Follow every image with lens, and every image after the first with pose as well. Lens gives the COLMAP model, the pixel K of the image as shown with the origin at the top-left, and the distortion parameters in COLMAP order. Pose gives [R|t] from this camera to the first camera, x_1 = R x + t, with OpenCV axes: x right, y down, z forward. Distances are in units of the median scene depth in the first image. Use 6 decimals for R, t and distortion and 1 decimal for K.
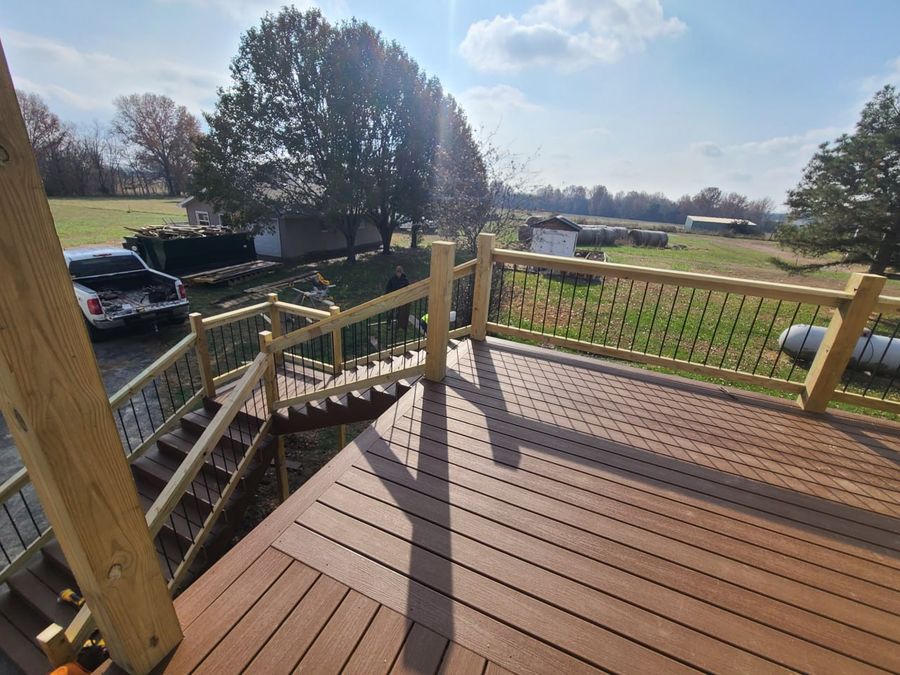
lens RADIAL K [[353.8, 0, 450.0], [0, 353.8, 337.5], [0, 0, 1]] dist [0.000100, 0.000248]
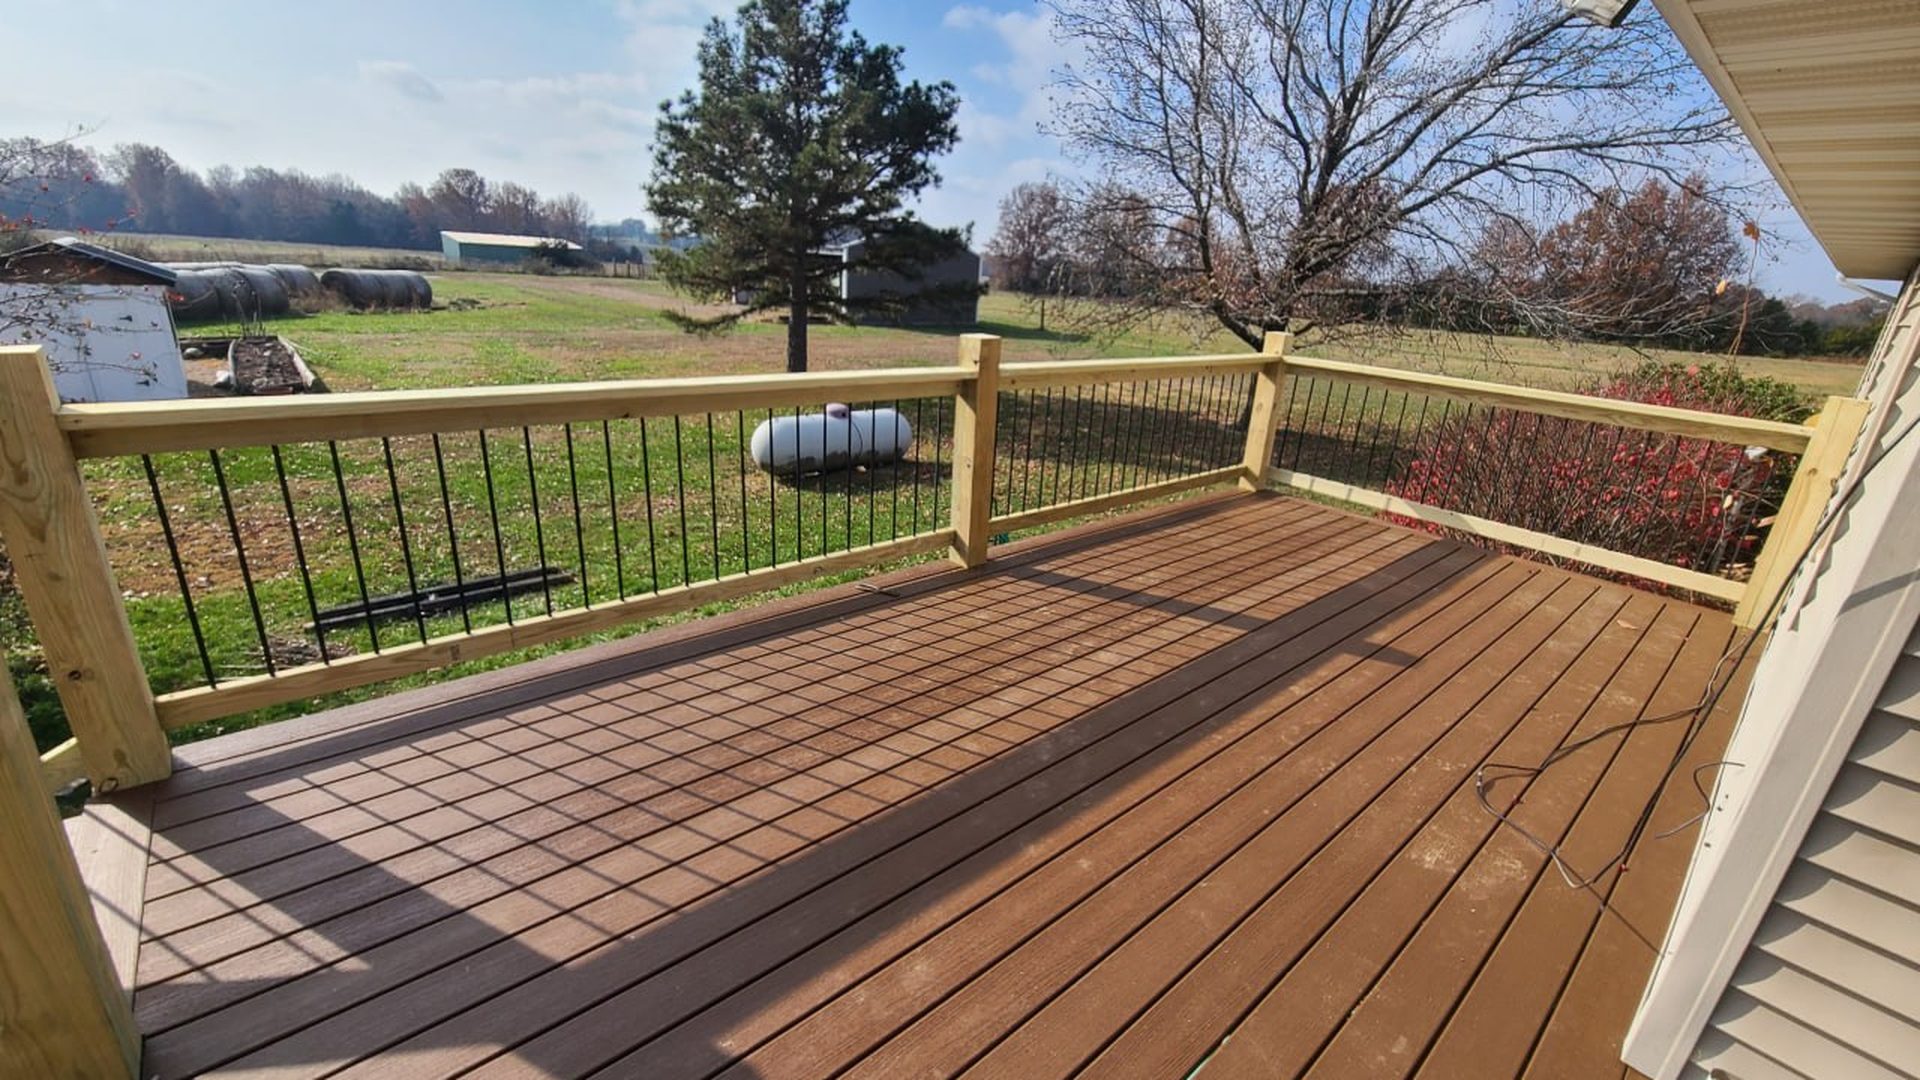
lens RADIAL K [[781.9, 0, 960.0], [0, 781.9, 540.0], [0, 0, 1]] dist [-0.008279, 0.000080]
pose [[0.423898, -0.339336, 0.839739, -0.034815], [0.299509, 0.927518, 0.223615, -0.047808], [-0.854754, 0.156719, 0.494808, 0.118493]]
